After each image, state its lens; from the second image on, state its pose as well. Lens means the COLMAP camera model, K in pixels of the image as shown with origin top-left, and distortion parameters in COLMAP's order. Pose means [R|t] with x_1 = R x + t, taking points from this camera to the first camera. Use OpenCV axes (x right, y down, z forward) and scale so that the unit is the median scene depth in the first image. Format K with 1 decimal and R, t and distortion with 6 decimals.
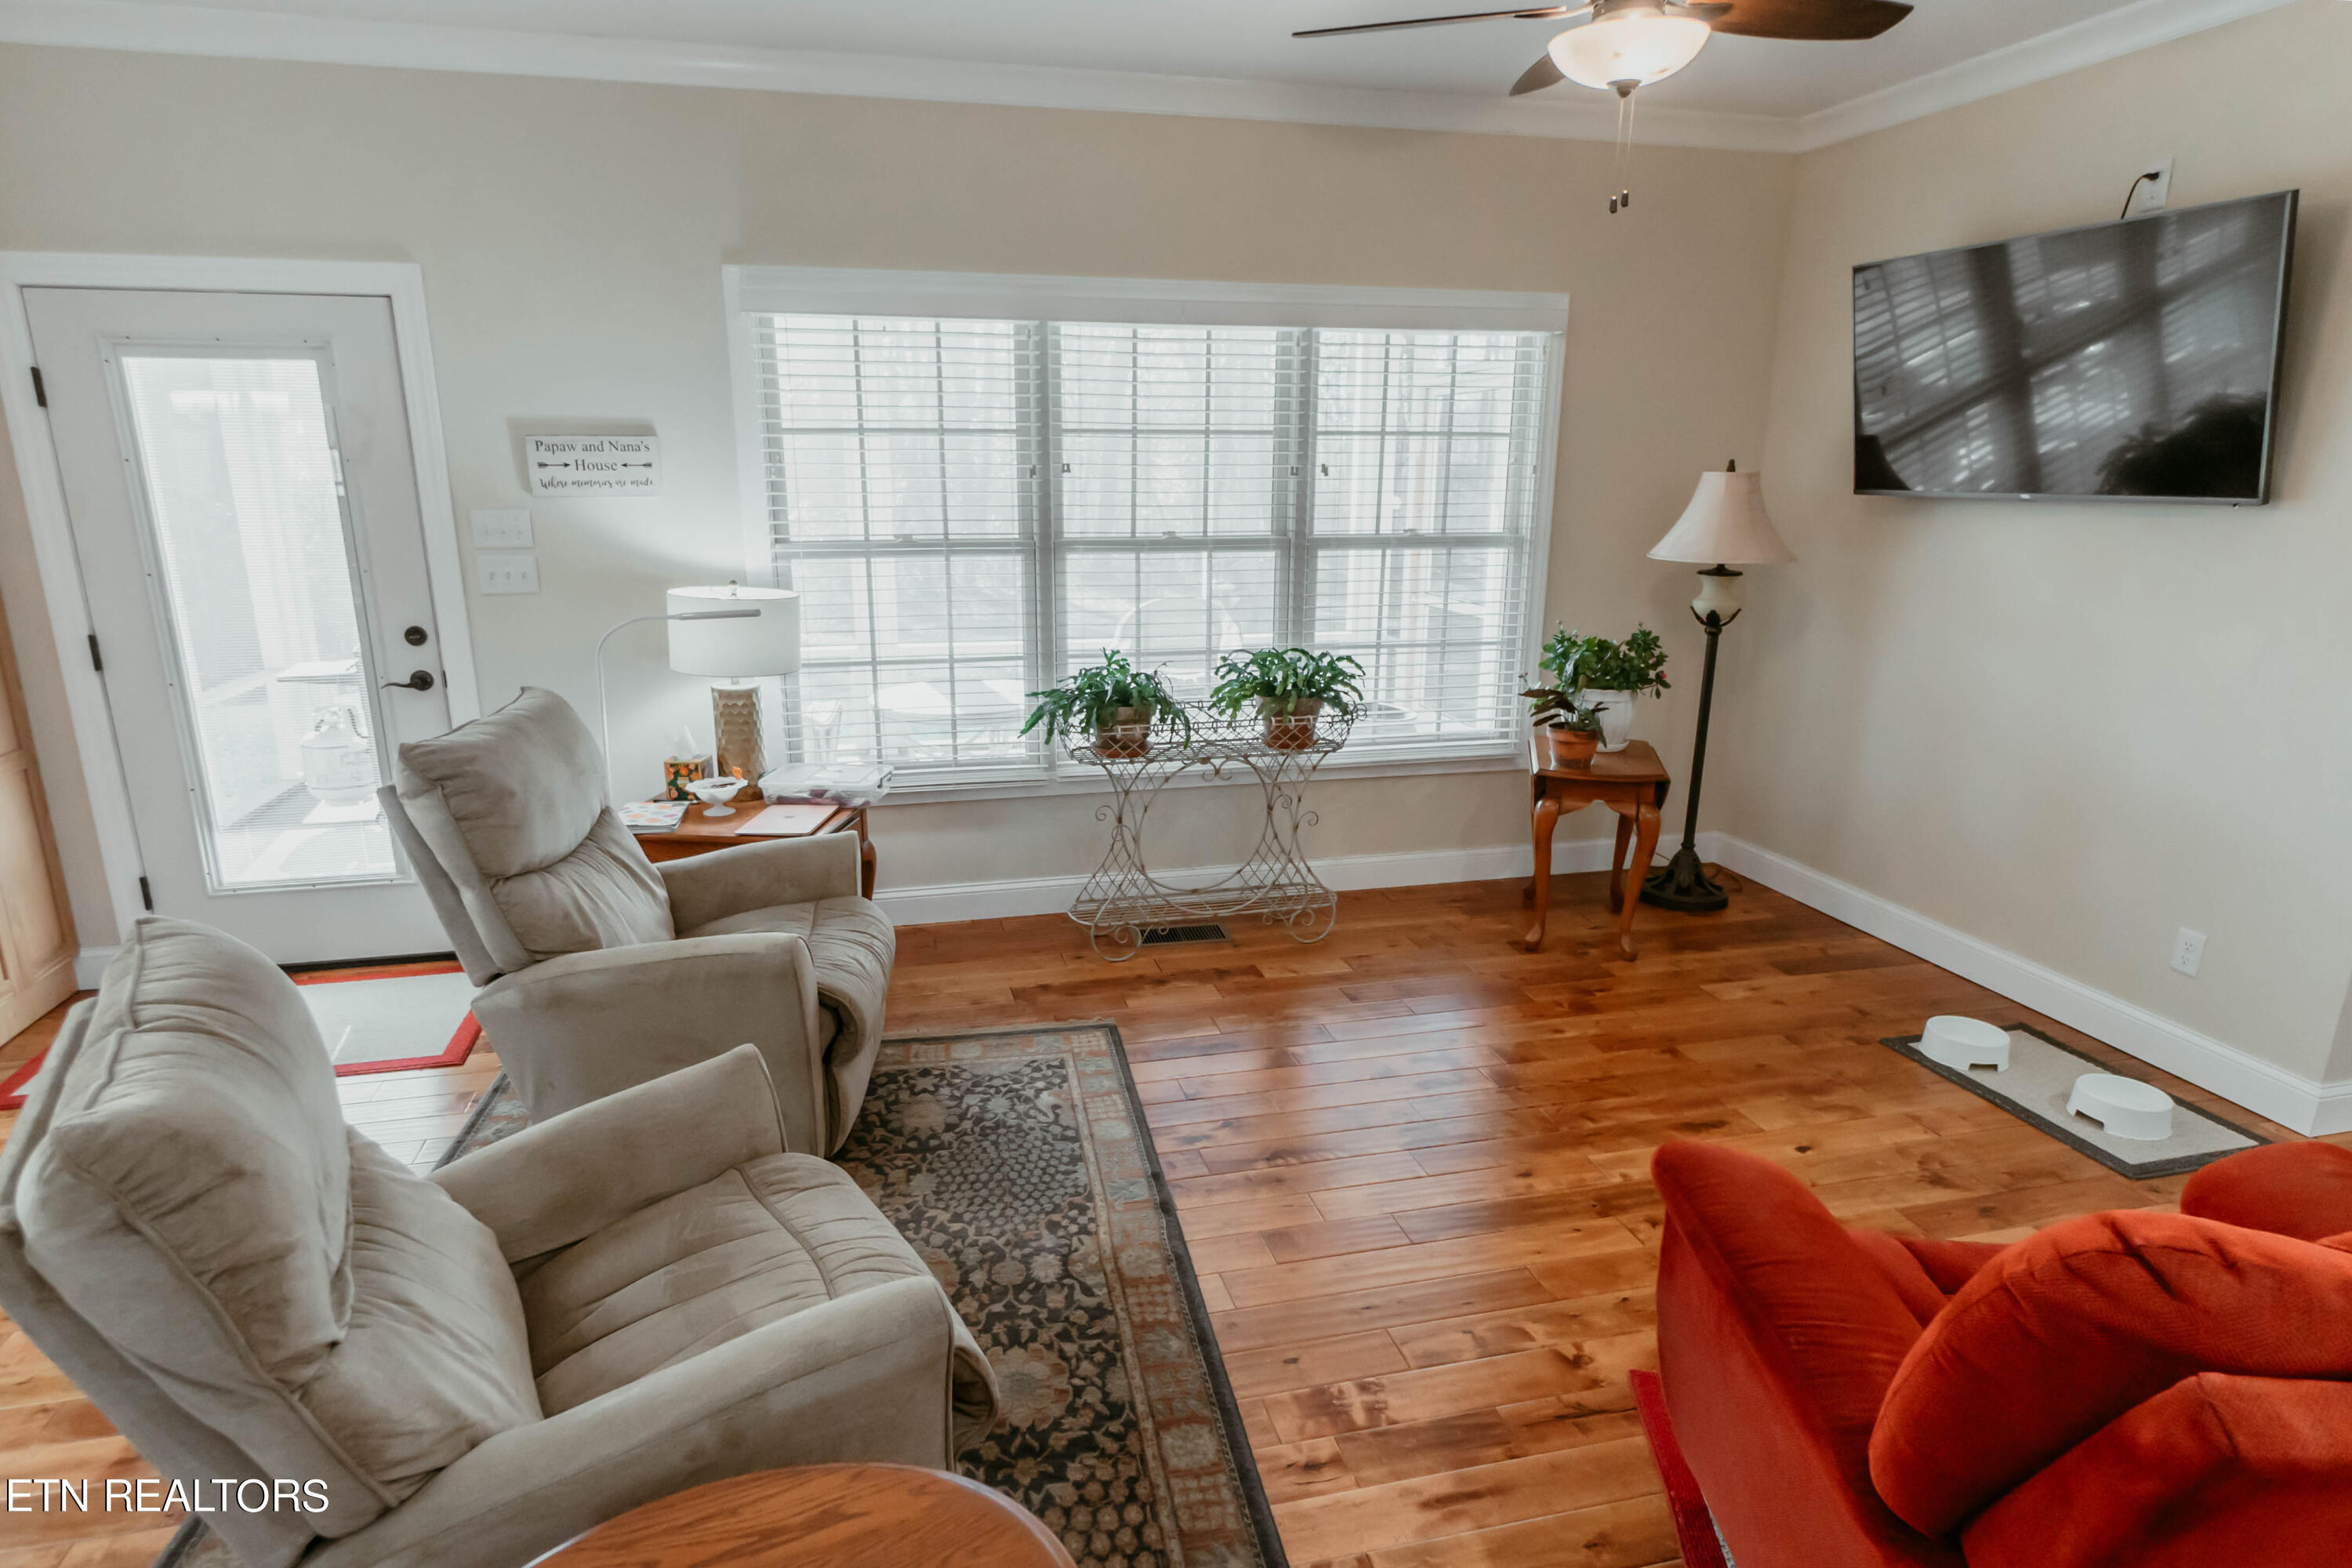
lens RADIAL K [[1293.5, 0, 1155.5], [0, 1293.5, 794.0], [0, 0, 1]] dist [0.001852, 0.000406]
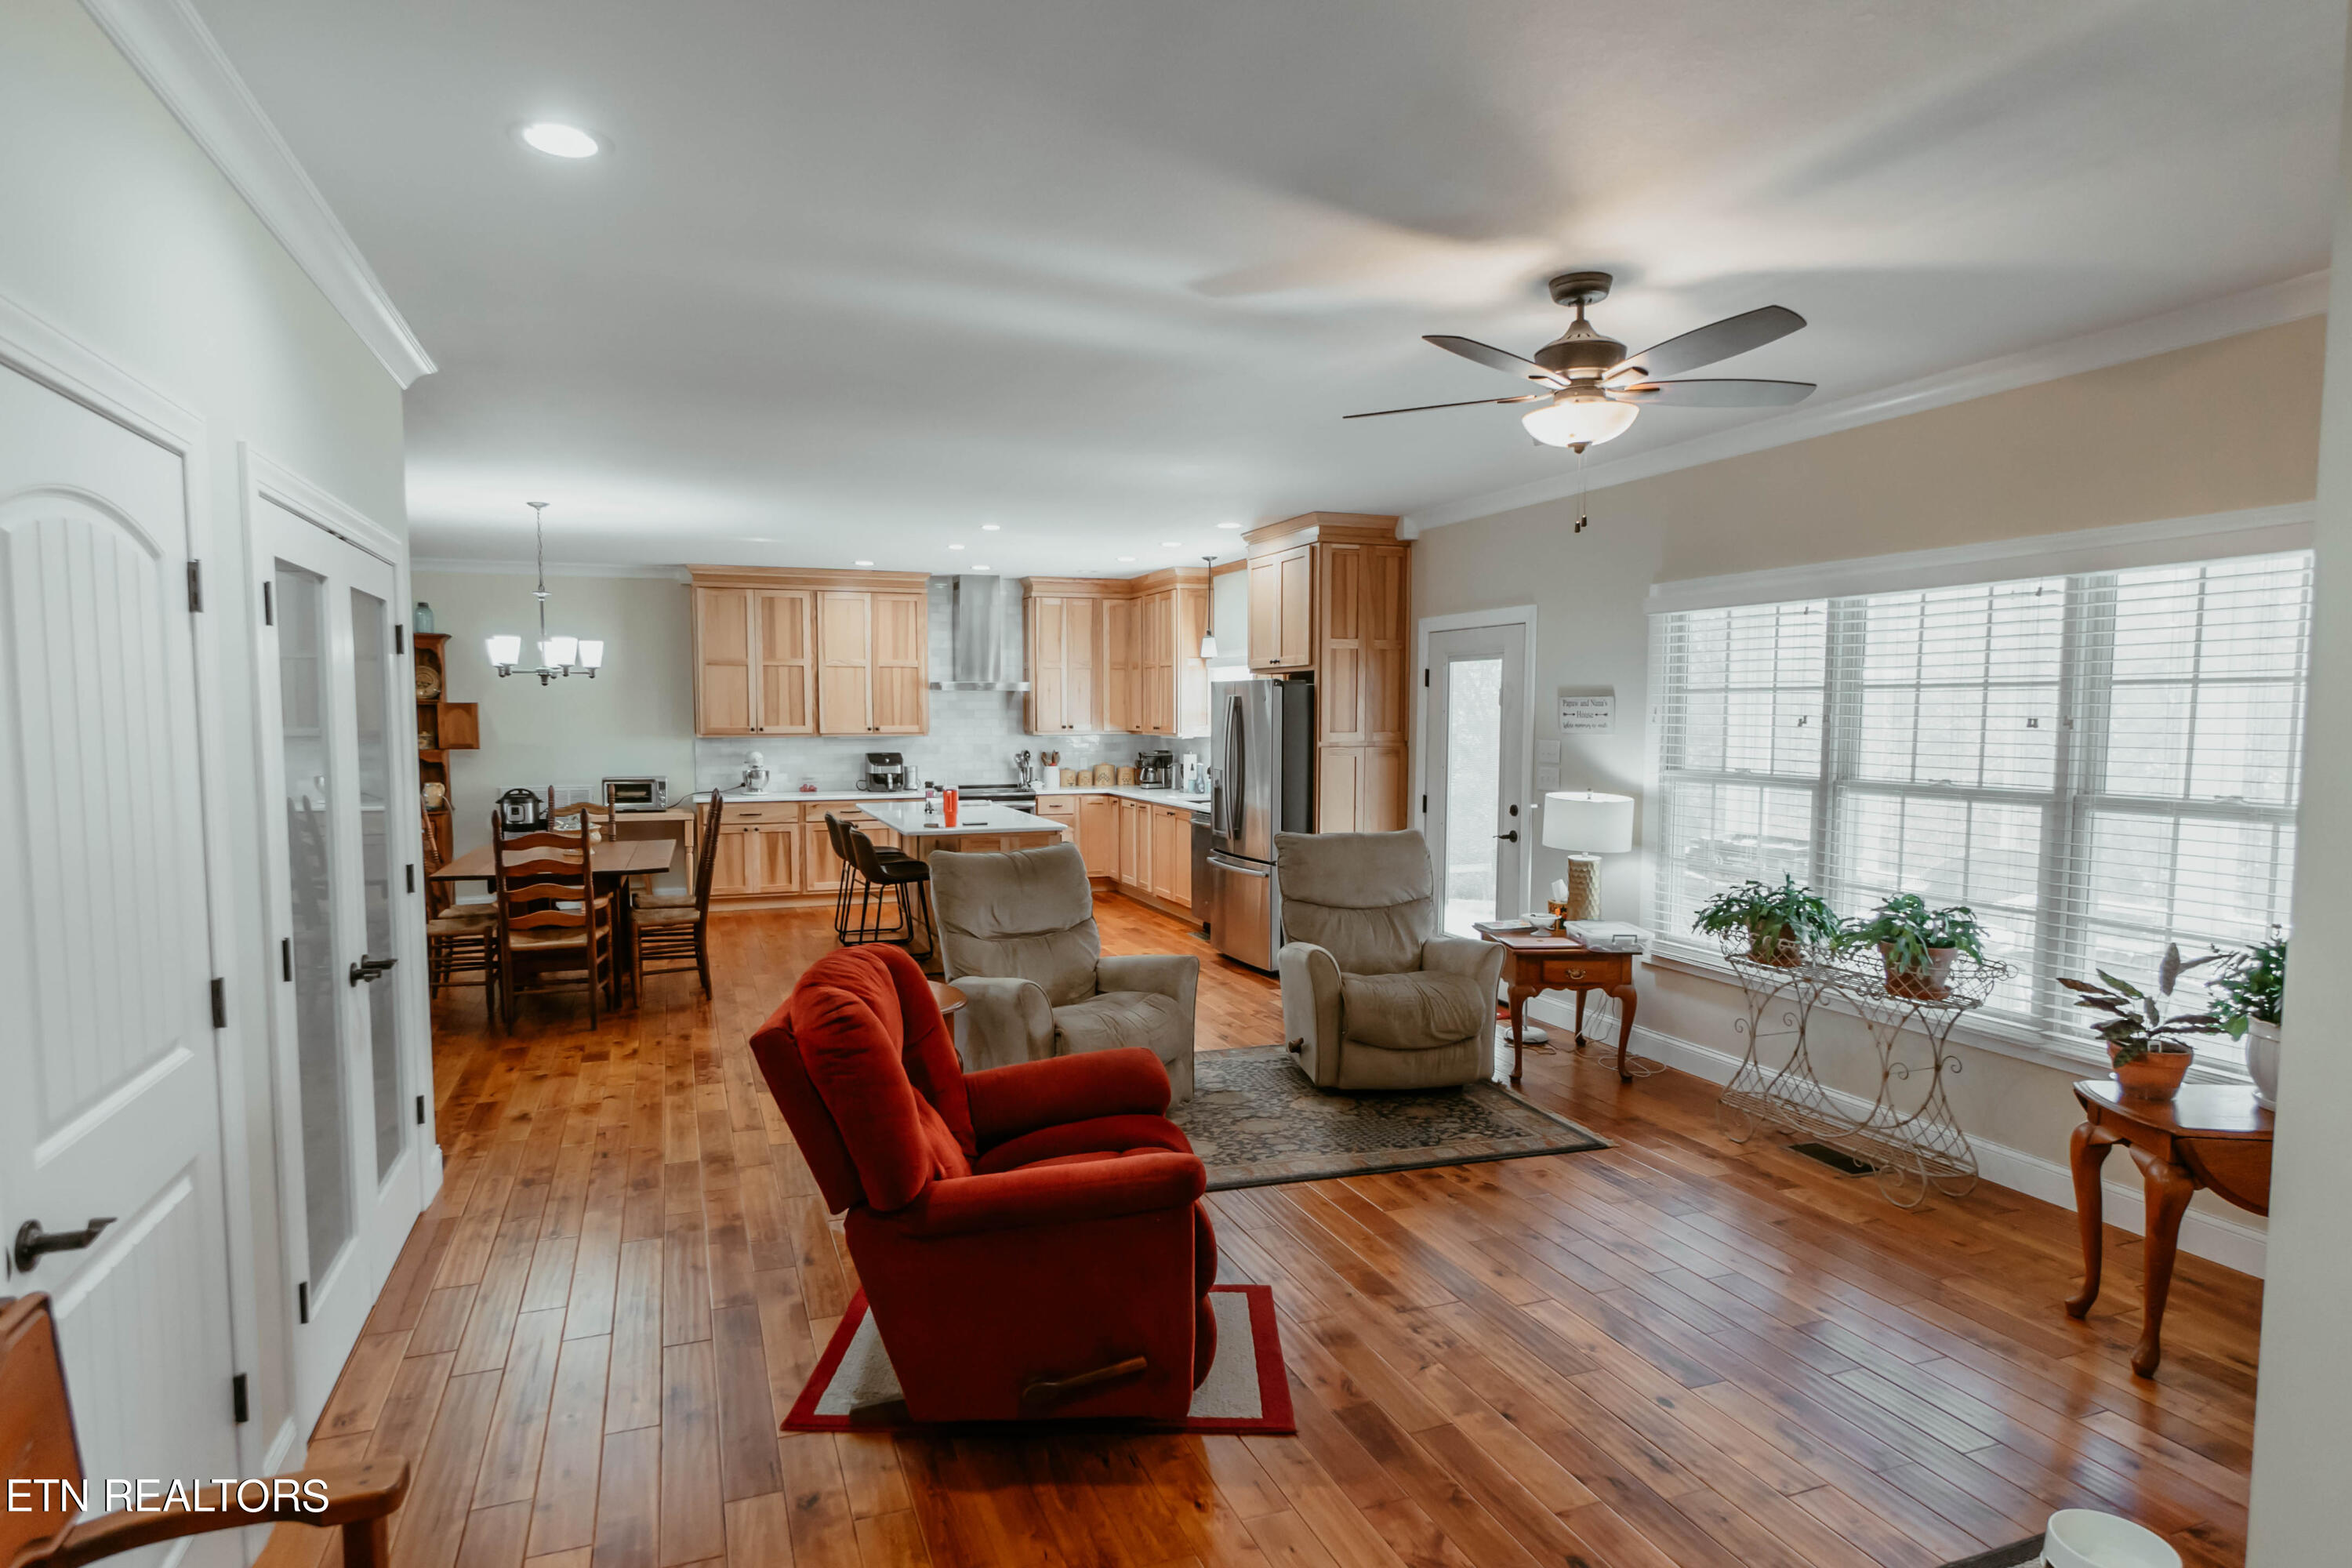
lens RADIAL K [[1293.5, 0, 1161.4], [0, 1293.5, 804.8], [0, 0, 1]] dist [0.001852, 0.000406]
pose [[0.129837, 0.072546, -0.988878, 1.002739], [-0.250428, 0.967386, 0.038089, -0.072995], [0.959390, 0.242697, 0.143770, 0.283100]]
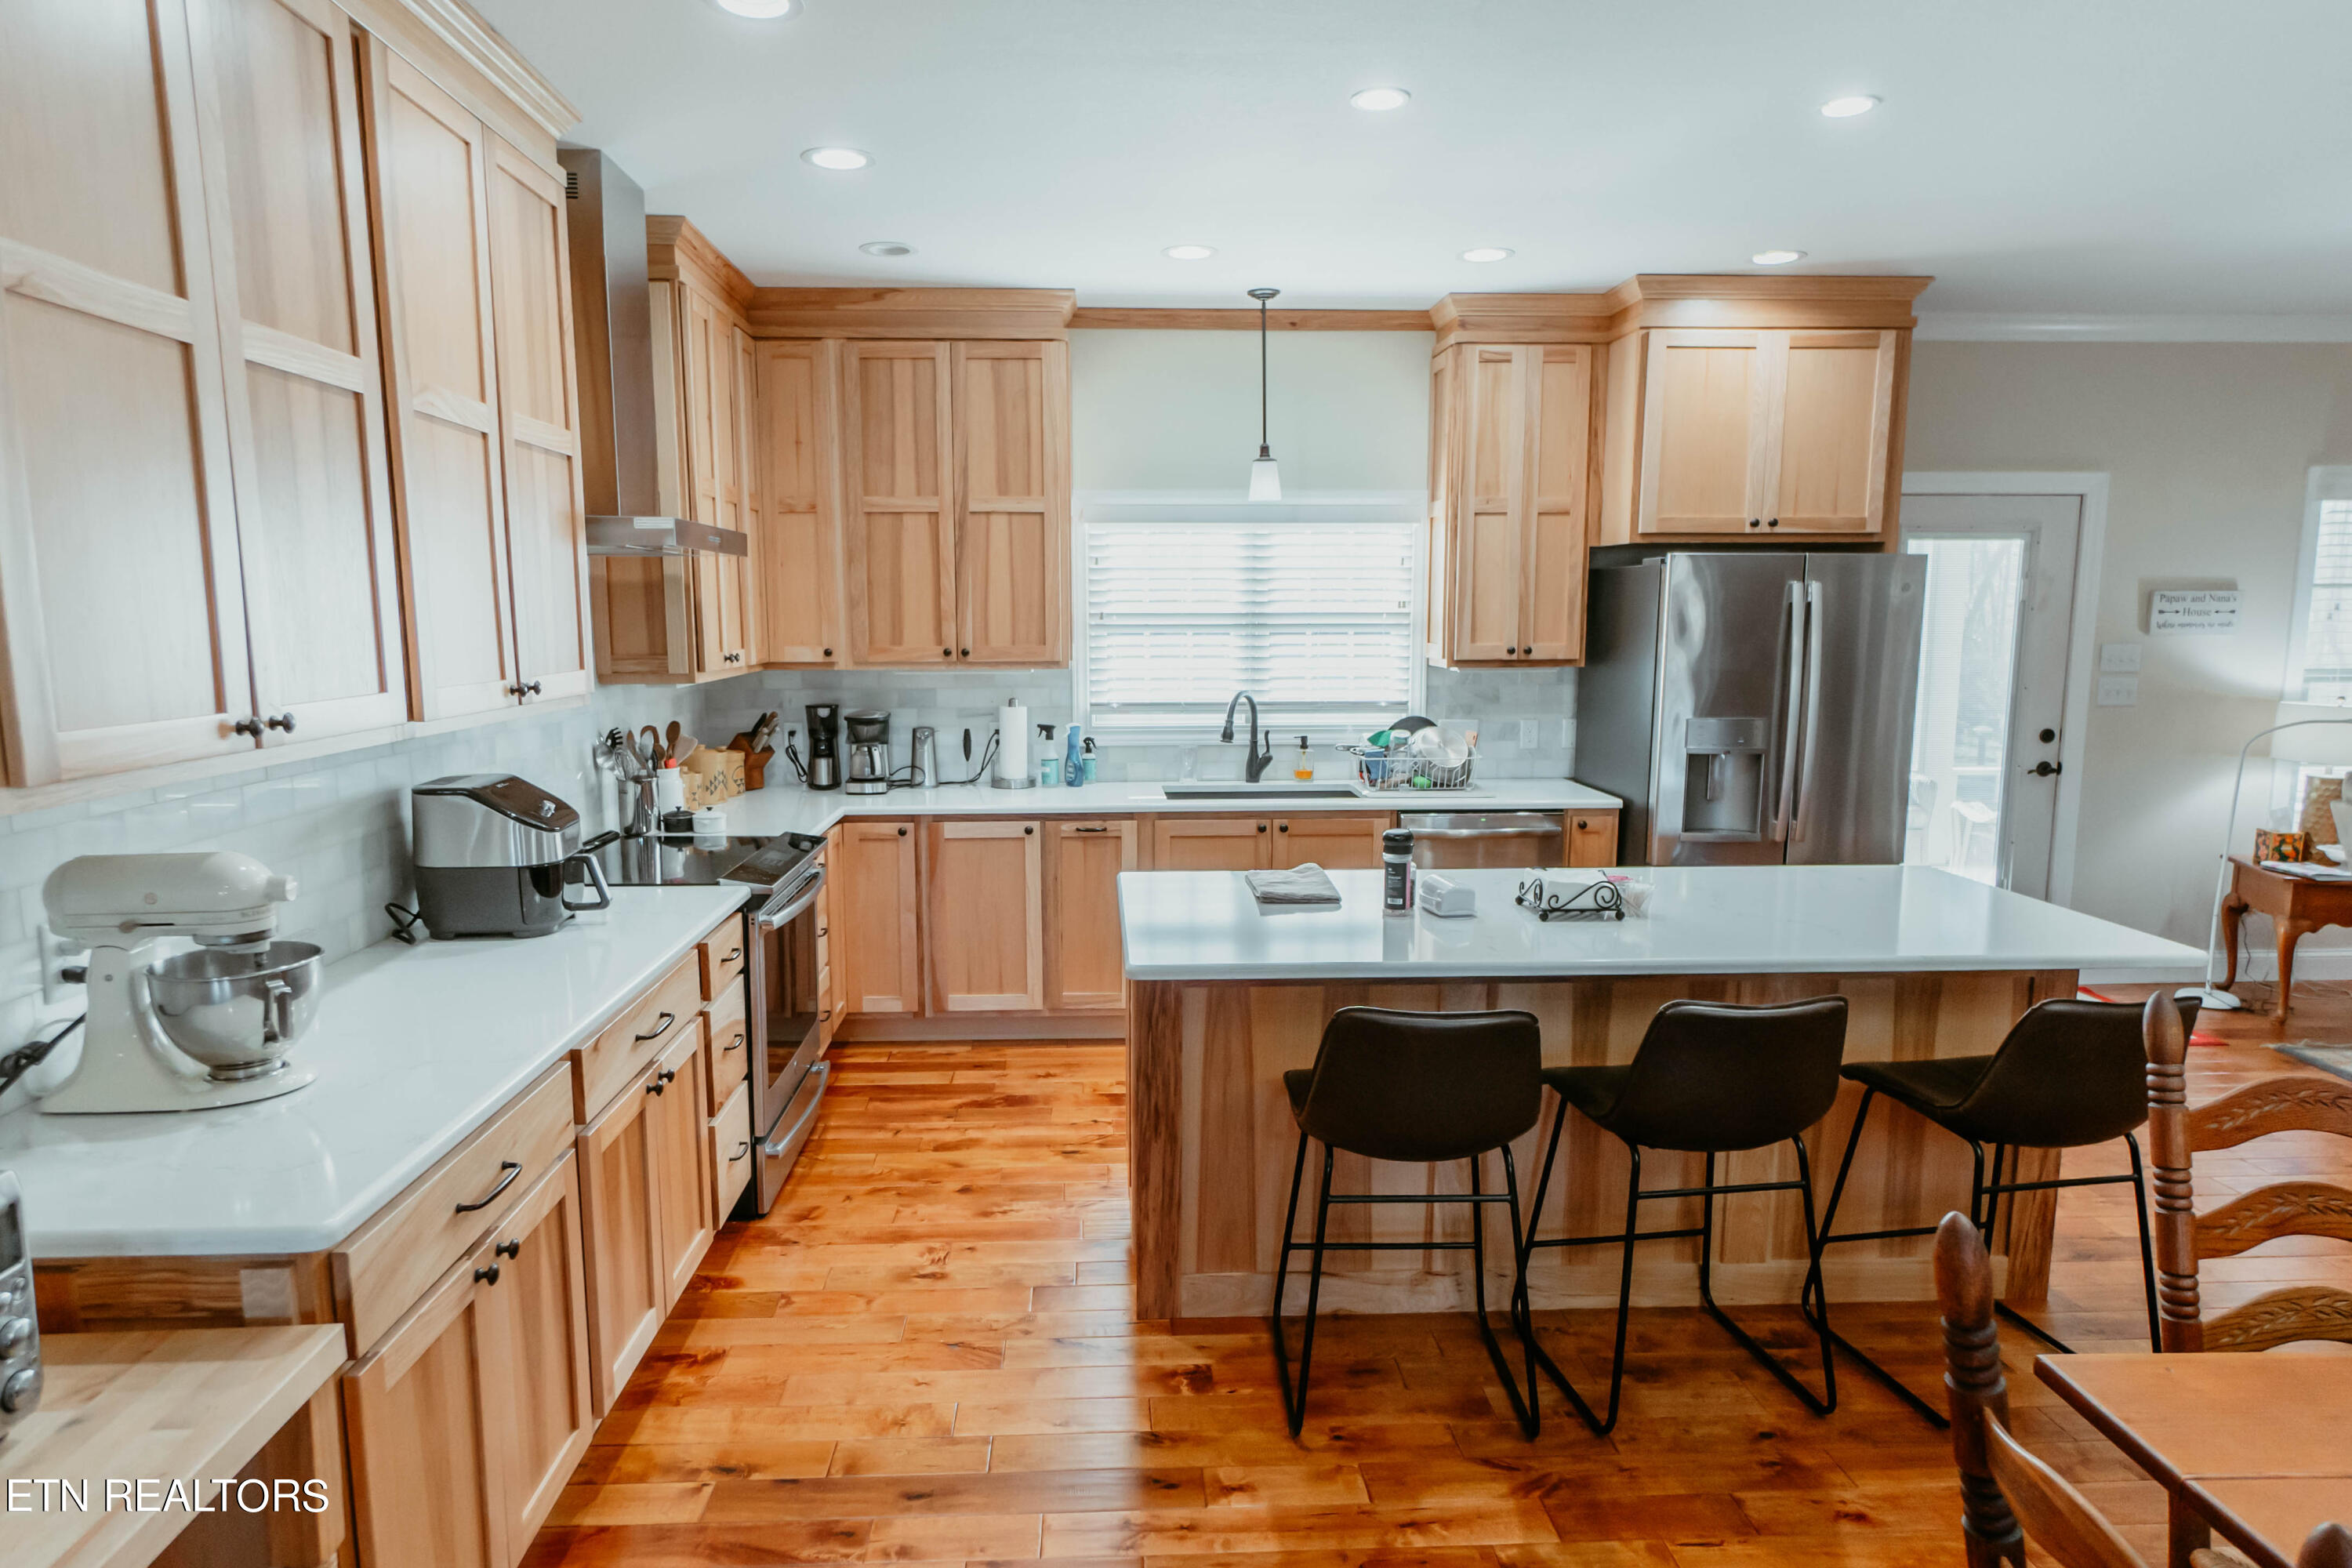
lens RADIAL K [[1377.8, 0, 1152.5], [0, 1377.8, 794.7], [0, 0, 1]] dist [-0.004071, 0.004955]
pose [[0.982836, 0.020241, -0.183367, -1.150169], [-0.042465, 0.992093, -0.118100, 0.138704], [0.179527, 0.123860, 0.975925, -0.526295]]
